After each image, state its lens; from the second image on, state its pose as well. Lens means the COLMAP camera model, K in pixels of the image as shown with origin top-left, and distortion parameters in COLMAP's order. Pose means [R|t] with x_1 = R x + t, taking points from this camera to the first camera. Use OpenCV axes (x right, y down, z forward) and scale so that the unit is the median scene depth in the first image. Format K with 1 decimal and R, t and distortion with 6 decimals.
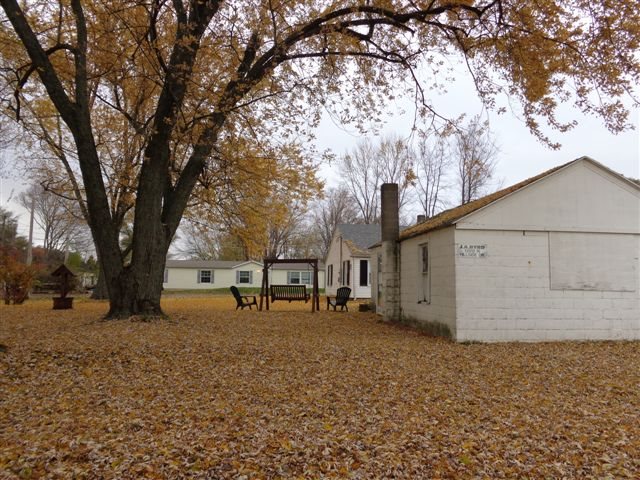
lens RADIAL K [[496.7, 0, 318.3], [0, 496.7, 238.4], [0, 0, 1]] dist [-0.003726, 0.025106]
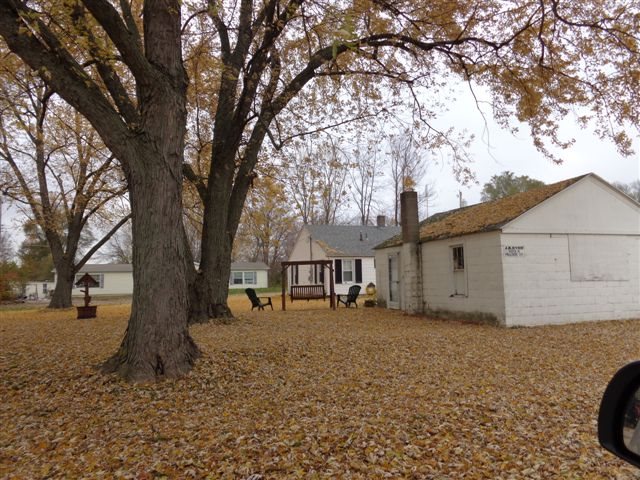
lens RADIAL K [[496.7, 0, 322.9], [0, 496.7, 241.6], [0, 0, 1]] dist [-0.003726, 0.025106]
pose [[0.983159, -0.020009, 0.181651, -0.301961], [0.018126, 0.999763, 0.012017, -0.017405], [-0.181849, -0.008522, 0.983290, -0.081481]]
